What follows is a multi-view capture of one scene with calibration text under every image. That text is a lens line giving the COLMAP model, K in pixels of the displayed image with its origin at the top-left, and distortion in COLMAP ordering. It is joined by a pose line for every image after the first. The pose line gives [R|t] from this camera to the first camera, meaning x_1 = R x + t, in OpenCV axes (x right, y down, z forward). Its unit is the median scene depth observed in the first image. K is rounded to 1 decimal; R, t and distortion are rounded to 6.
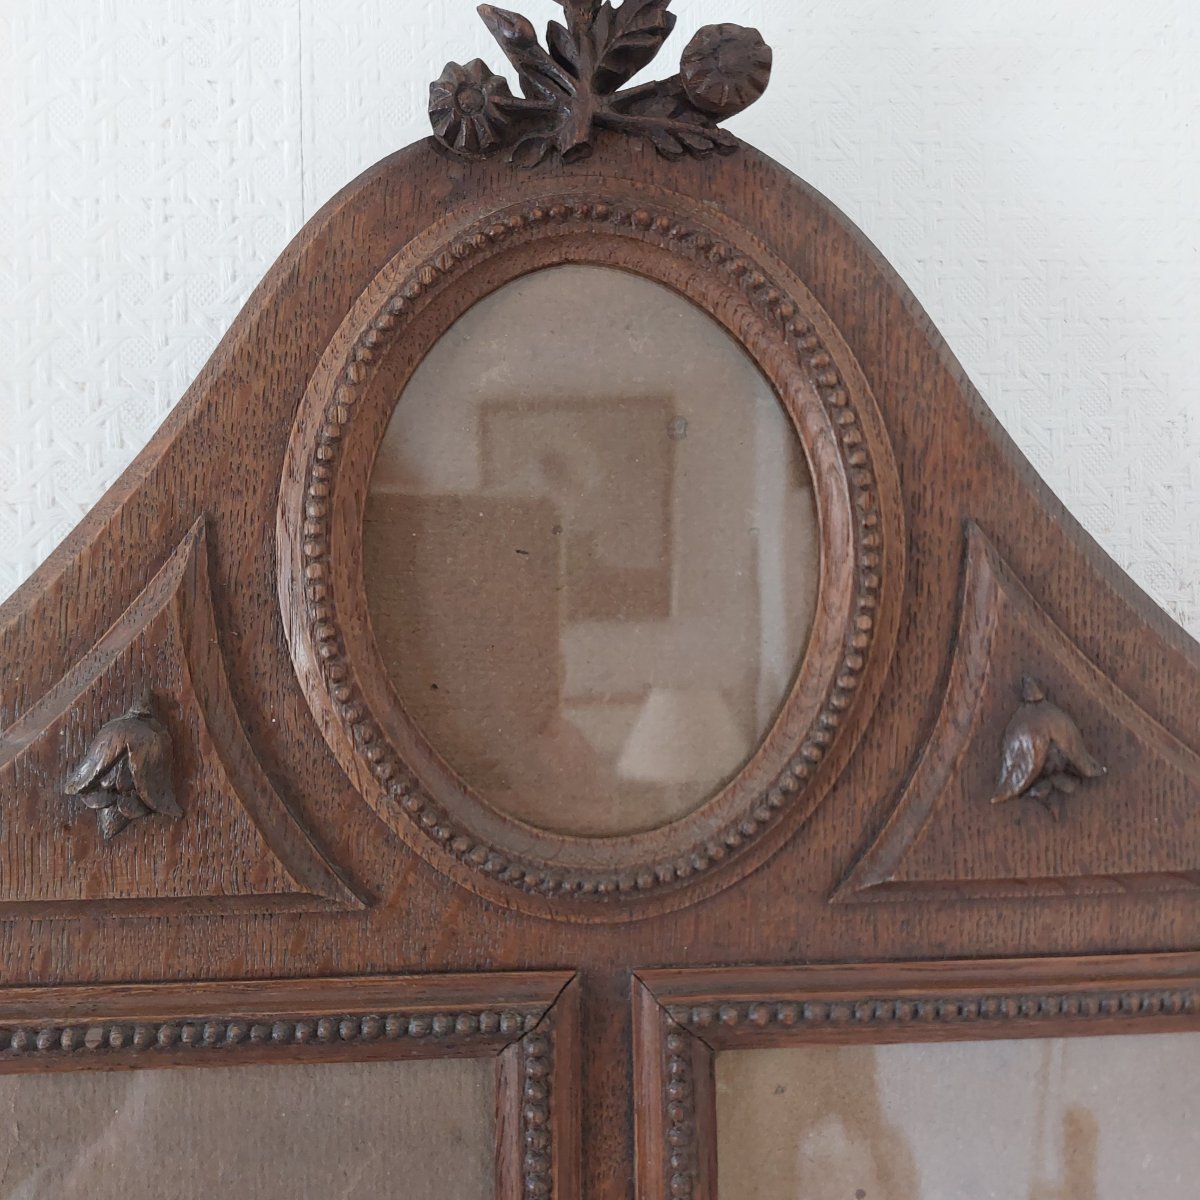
lens RADIAL K [[1007.6, 0, 613.2], [0, 1007.6, 592.5], [0, 0, 1]] dist [0.081899, -0.079682]
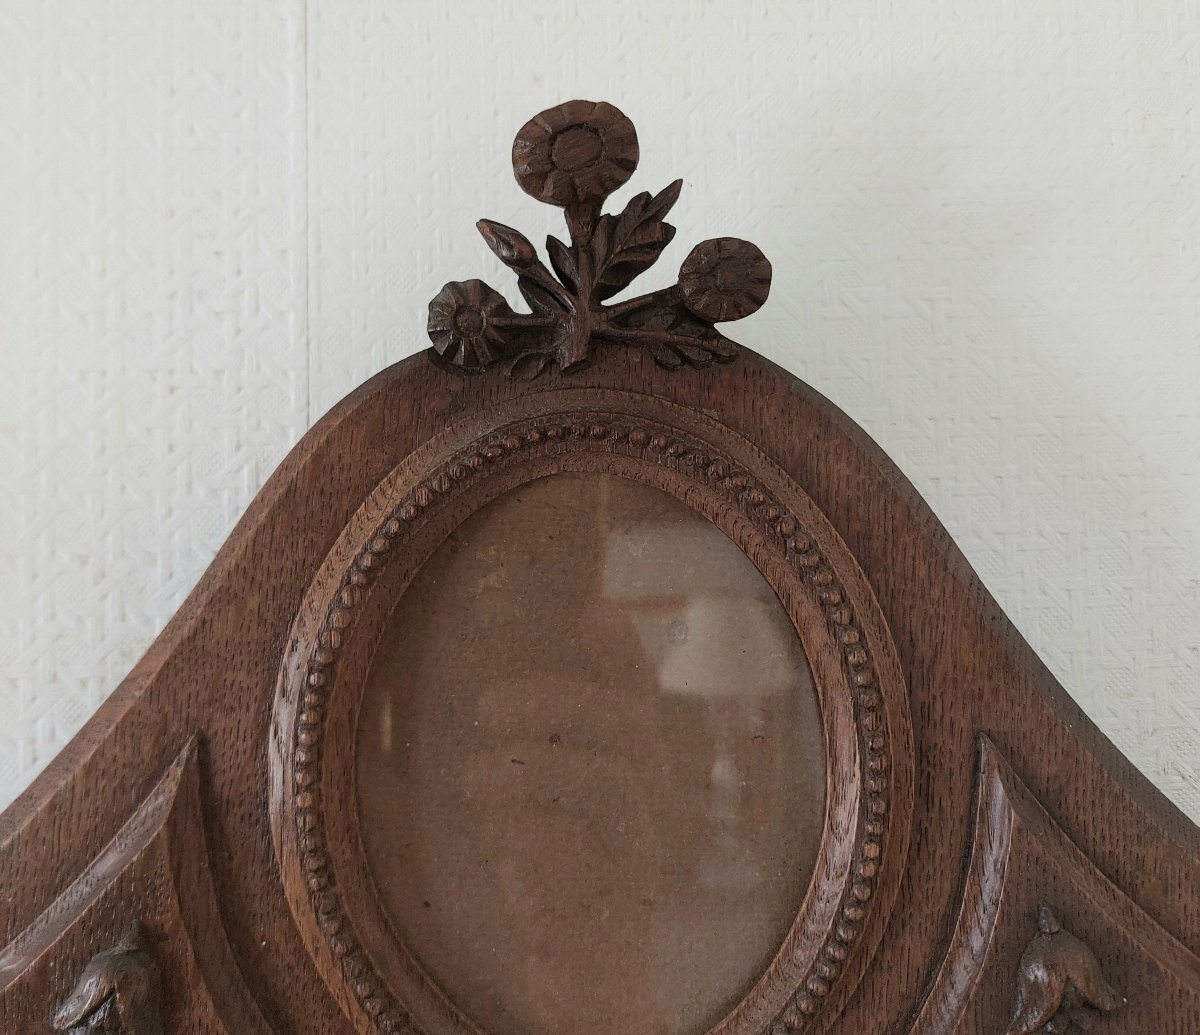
lens RADIAL K [[1027.0, 0, 619.4], [0, 1027.0, 476.6], [0, 0, 1]] dist [0.063997, -0.067553]
pose [[0.999585, 0.000660, -0.028784, 0.035924], [-0.001319, 0.999737, -0.022874, -0.297895], [0.028761, 0.022903, 0.999324, 0.000885]]
